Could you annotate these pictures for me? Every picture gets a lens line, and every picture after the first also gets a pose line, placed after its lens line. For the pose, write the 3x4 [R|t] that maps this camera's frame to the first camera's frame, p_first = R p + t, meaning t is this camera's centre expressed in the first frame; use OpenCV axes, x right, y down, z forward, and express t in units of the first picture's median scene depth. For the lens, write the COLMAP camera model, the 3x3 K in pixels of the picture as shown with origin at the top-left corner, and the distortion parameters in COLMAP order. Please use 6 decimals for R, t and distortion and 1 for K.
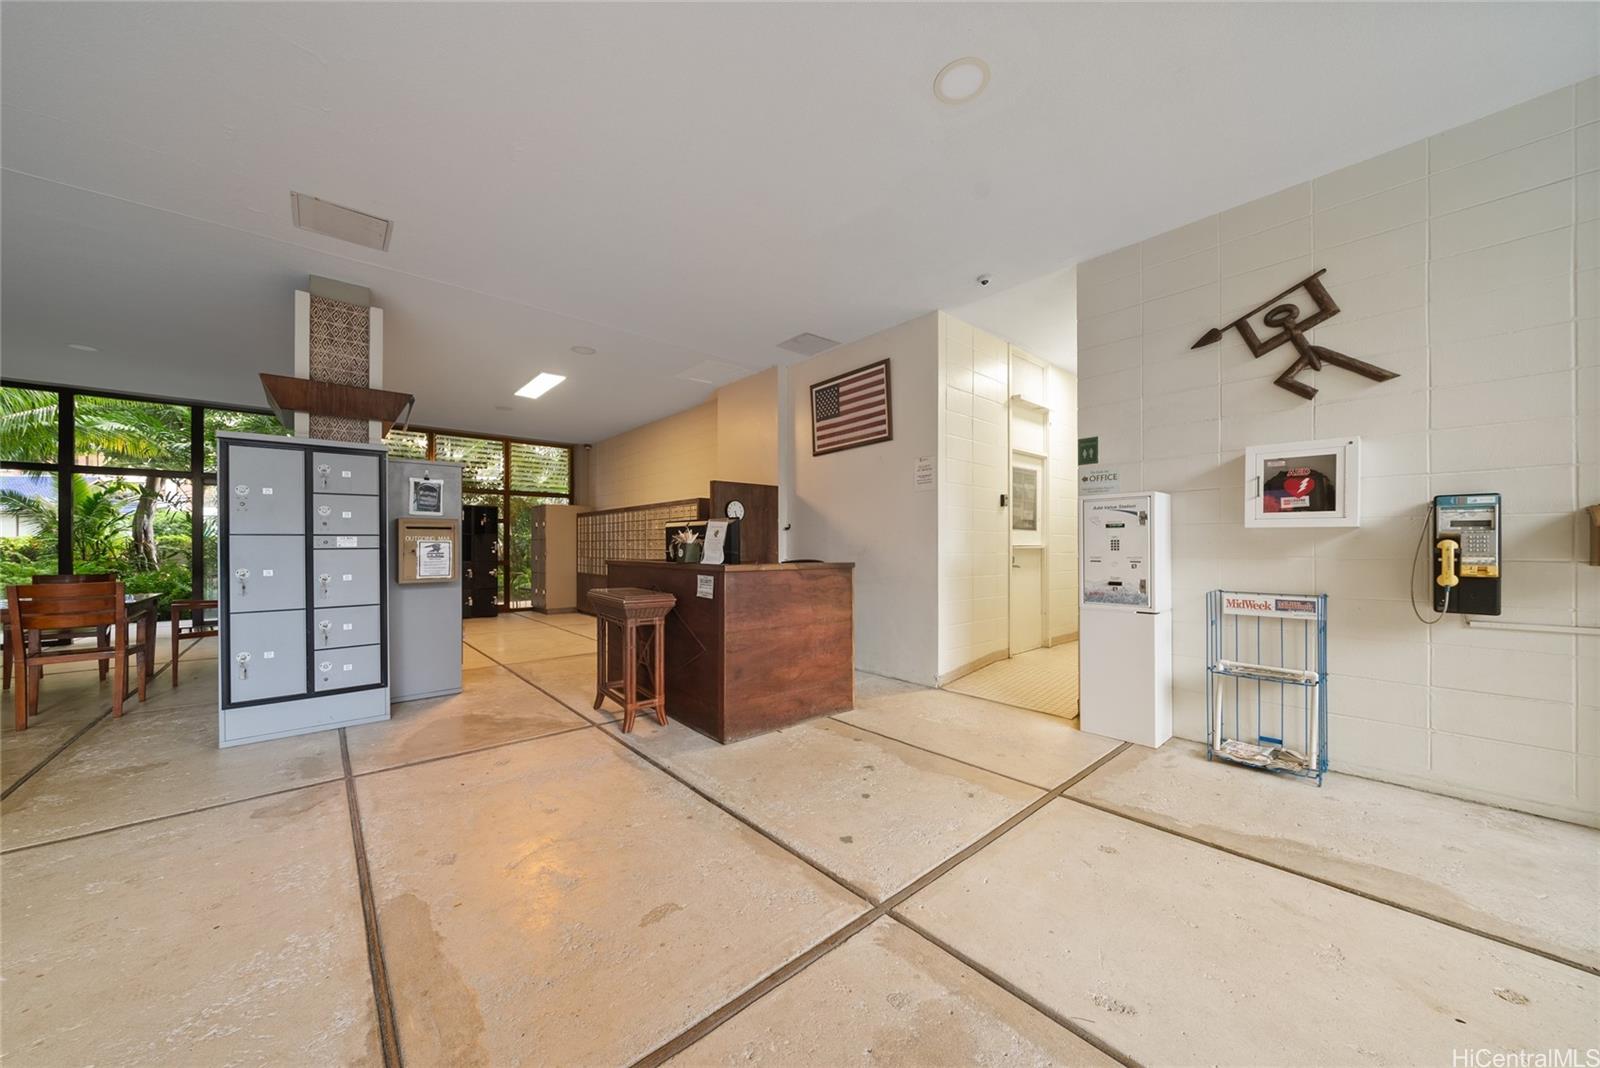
lens RADIAL K [[555.8, 0, 793.3], [0, 555.8, 548.2], [0, 0, 1]] dist [-0.004585, -0.000112]
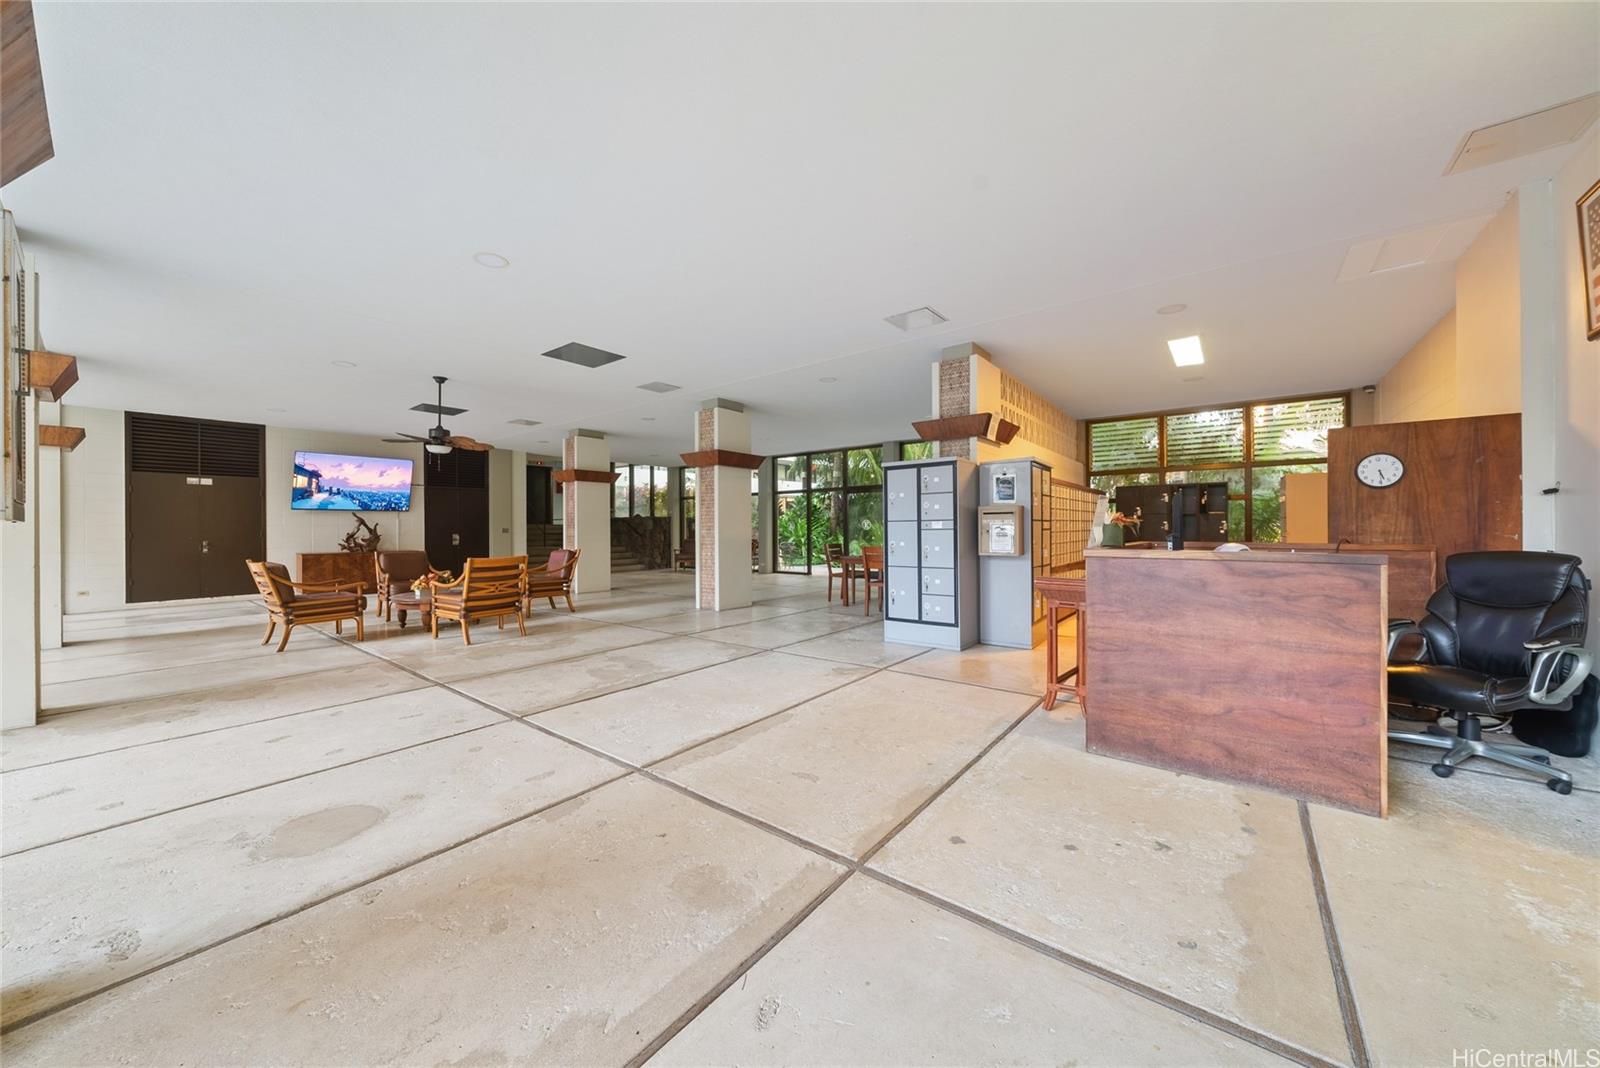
lens RADIAL K [[555.8, 0, 790.9], [0, 555.8, 529.1], [0, 0, 1]] dist [-0.004585, -0.000112]
pose [[0.174799, 0.001131, -0.984603, 0.605704], [0.002202, 0.999996, 0.001540, -0.003113], [0.984602, -0.002437, 0.174796, 0.348675]]
